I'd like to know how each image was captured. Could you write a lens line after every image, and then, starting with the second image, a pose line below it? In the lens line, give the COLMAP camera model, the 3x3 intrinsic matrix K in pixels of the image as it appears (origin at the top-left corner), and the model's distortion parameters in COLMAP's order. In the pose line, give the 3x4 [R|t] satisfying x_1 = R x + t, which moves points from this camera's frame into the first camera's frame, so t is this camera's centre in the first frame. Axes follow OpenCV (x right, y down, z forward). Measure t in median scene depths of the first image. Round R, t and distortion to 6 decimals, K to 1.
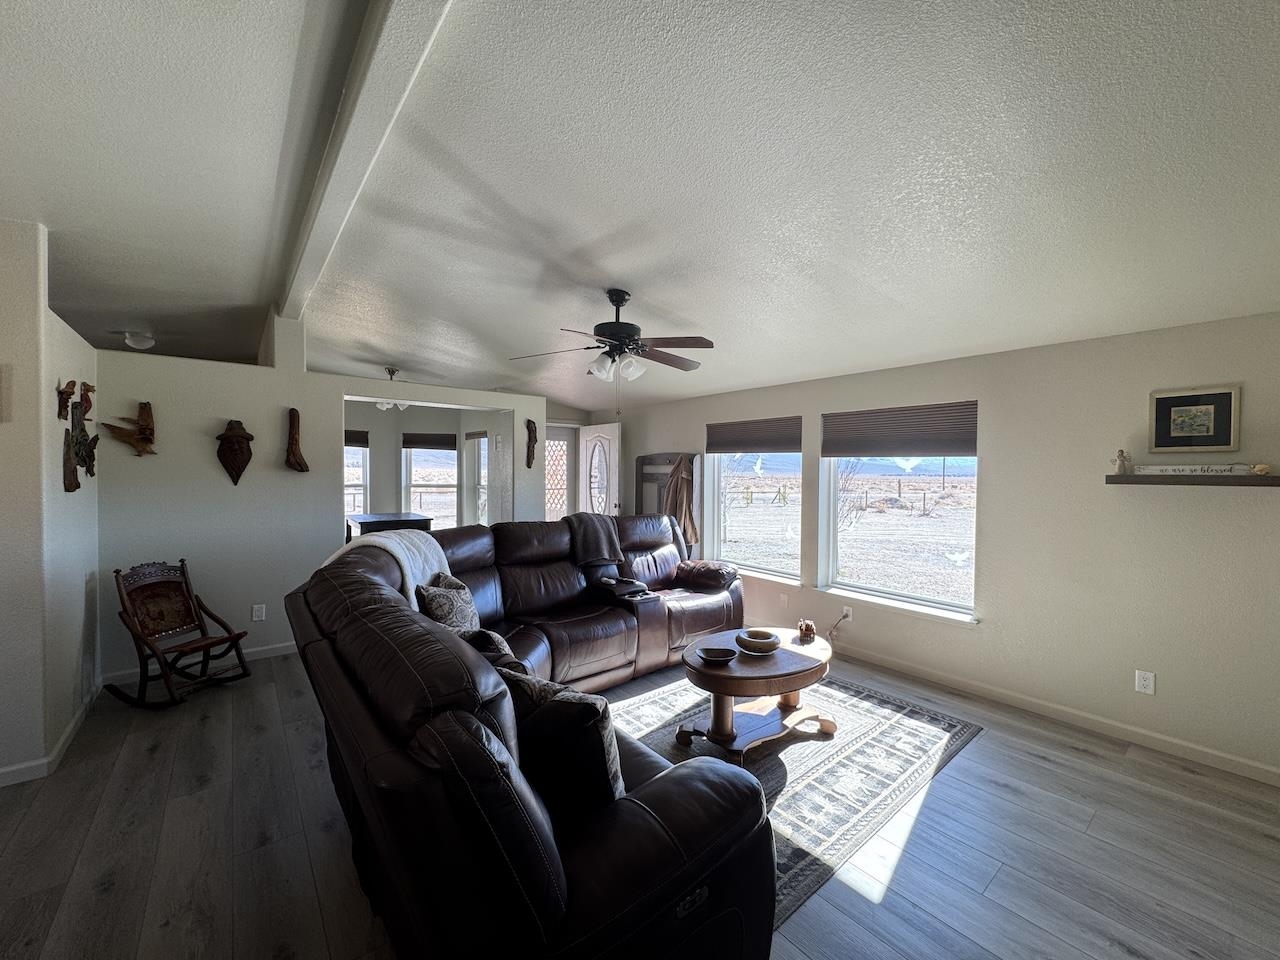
lens RADIAL K [[504.8, 0, 643.2], [0, 504.8, 481.8], [0, 0, 1]] dist [-0.001130, -0.000308]
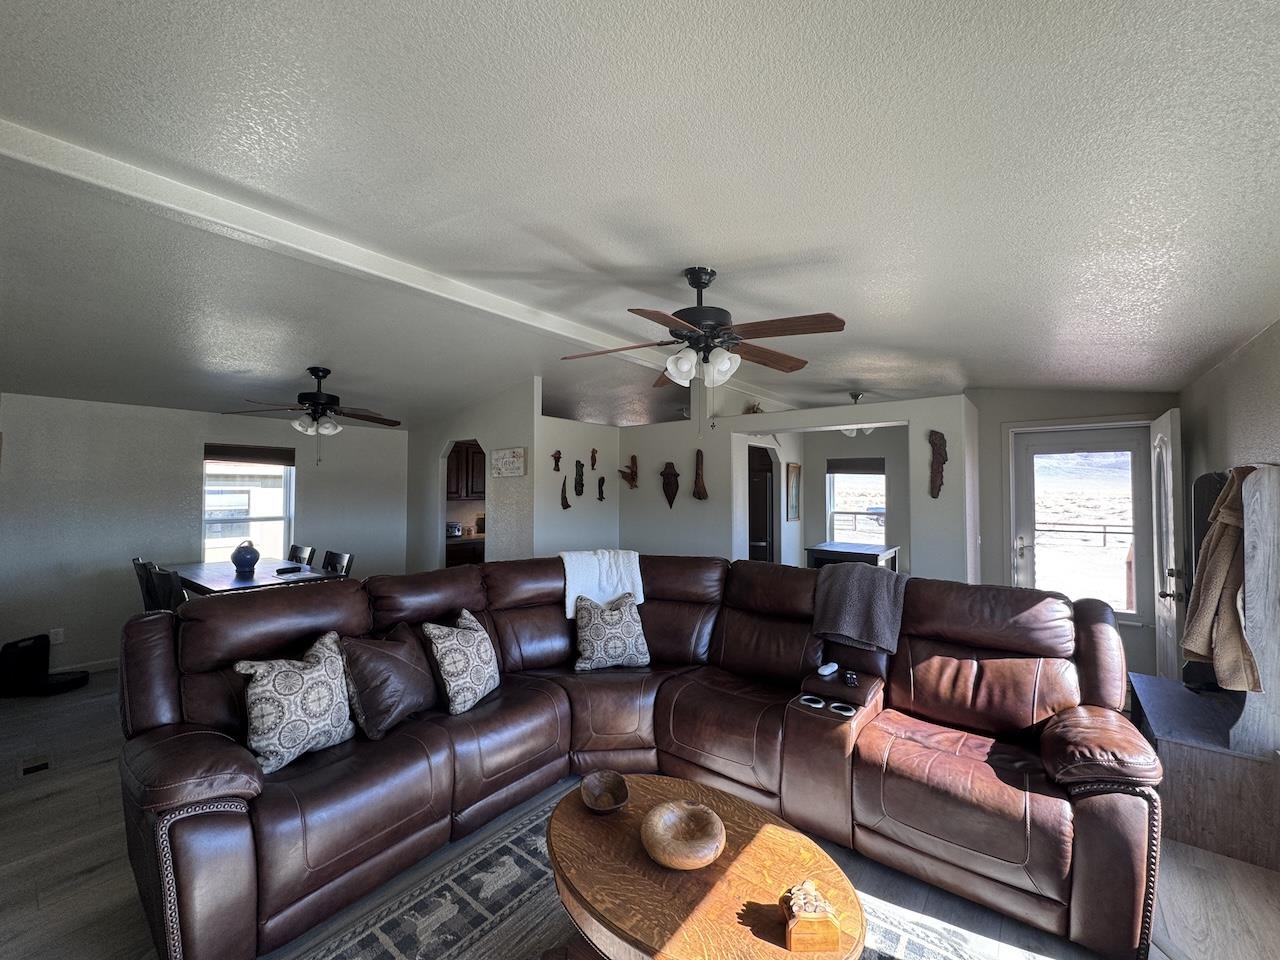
lens RADIAL K [[510.0, 0, 640.0], [0, 510.0, 480.0], [0, 0, 1]] dist [-0.000162, 0.000100]
pose [[0.218552, -0.023526, -0.975542, 0.610395], [-0.027415, 0.999167, -0.030238, -0.030198], [0.975440, 0.033353, 0.217725, 0.675011]]
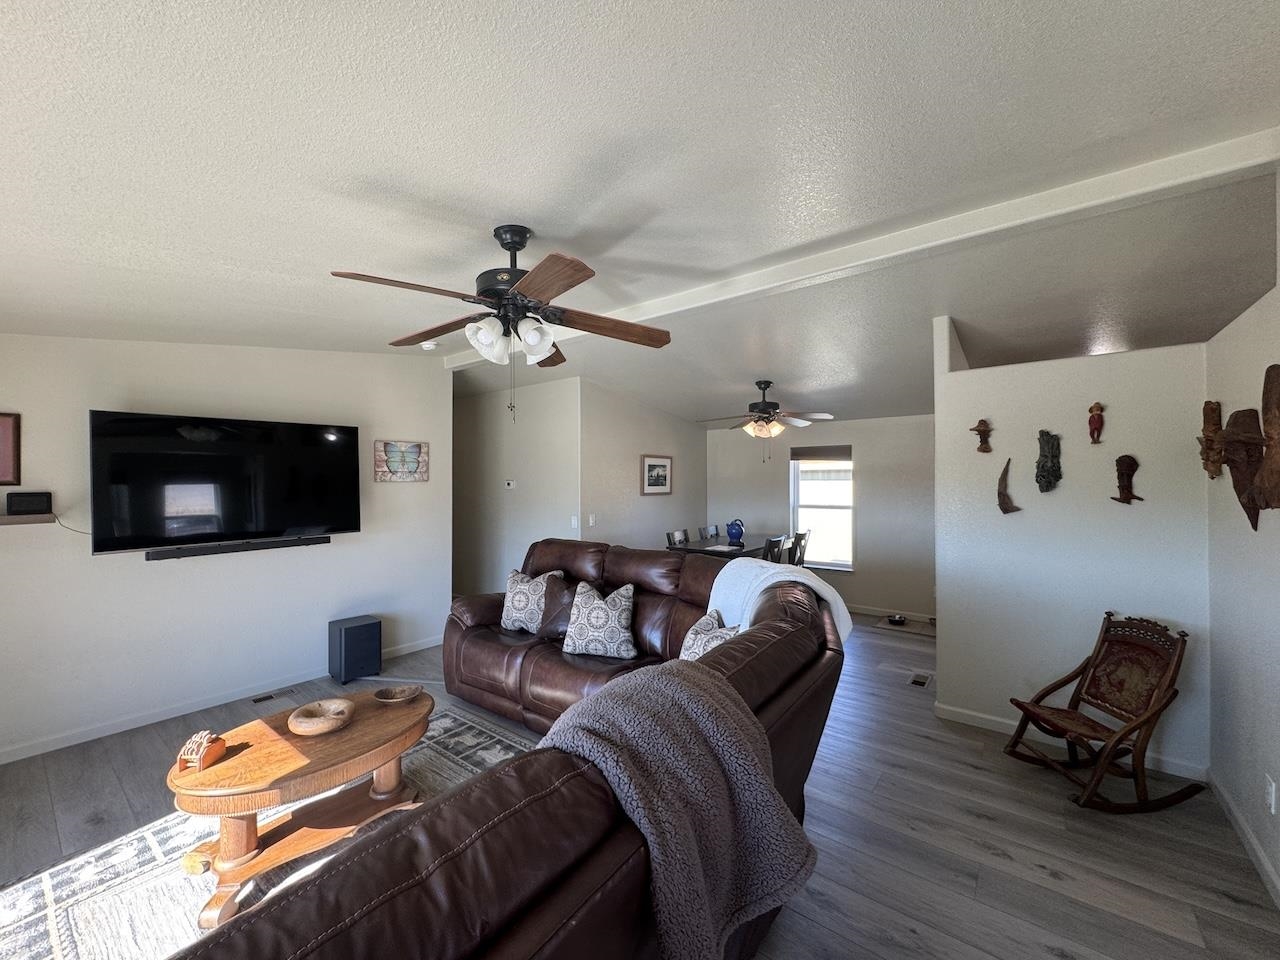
lens RADIAL K [[516.4, 0, 638.8], [0, 516.4, 475.4], [0, 0, 1]] dist [0.000806, 0.000188]
pose [[-0.975723, -0.006170, -0.218921, -0.058337], [-0.009036, 0.999886, 0.012096, -0.057013], [0.218822, 0.013781, -0.975668, 1.537770]]
